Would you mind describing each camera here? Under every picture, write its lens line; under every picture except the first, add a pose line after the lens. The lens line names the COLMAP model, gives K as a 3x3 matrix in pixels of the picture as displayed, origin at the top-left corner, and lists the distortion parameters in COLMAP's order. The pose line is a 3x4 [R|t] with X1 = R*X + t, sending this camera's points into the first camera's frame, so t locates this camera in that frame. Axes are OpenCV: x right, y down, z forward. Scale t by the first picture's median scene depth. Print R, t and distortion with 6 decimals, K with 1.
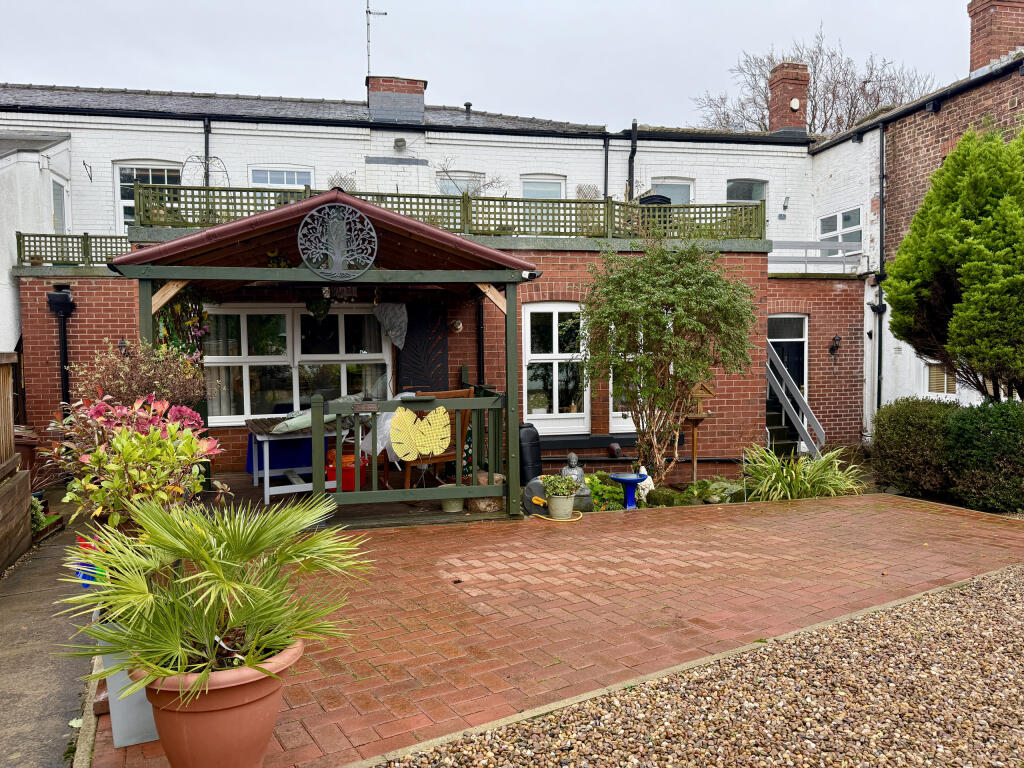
lens RADIAL K [[711.7, 0, 511.2], [0, 711.7, 382.4], [0, 0, 1]] dist [-0.006629, -0.007576]
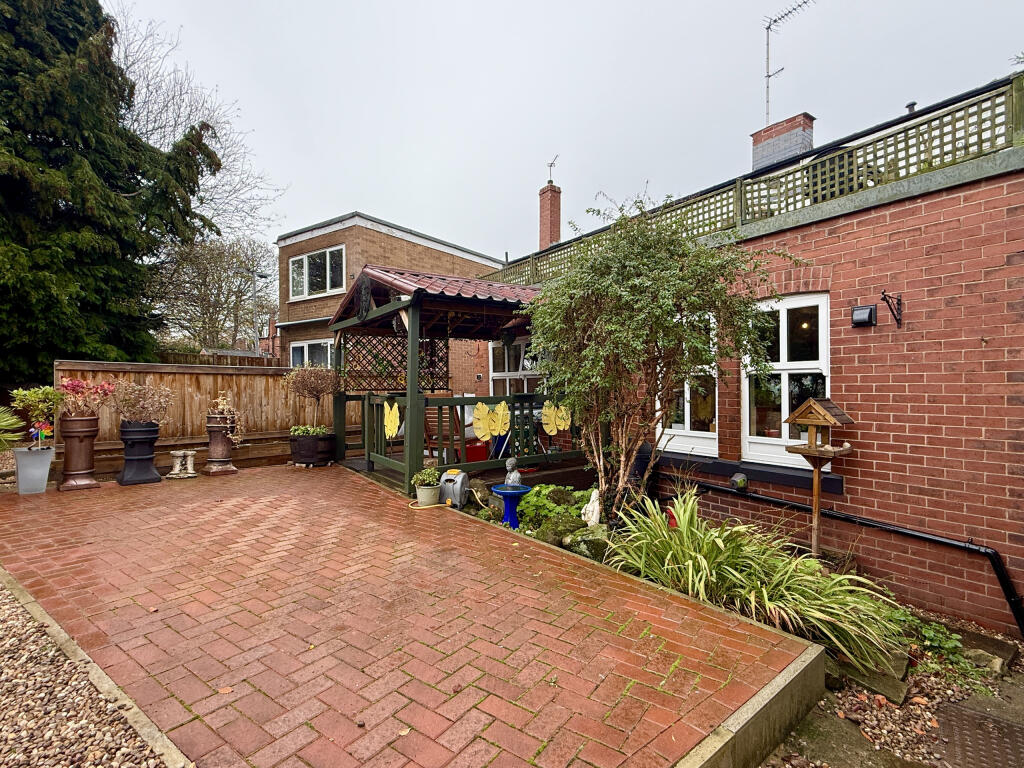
lens RADIAL K [[492.3, 0, 511.7], [0, 492.3, 386.8], [0, 0, 1]] dist [-0.010453, 0.000459]
pose [[0.417177, 0.011564, -0.908752, 0.565526], [-0.043946, 0.999006, -0.007462, 0.000998], [0.907762, 0.043049, 0.417271, 0.531597]]
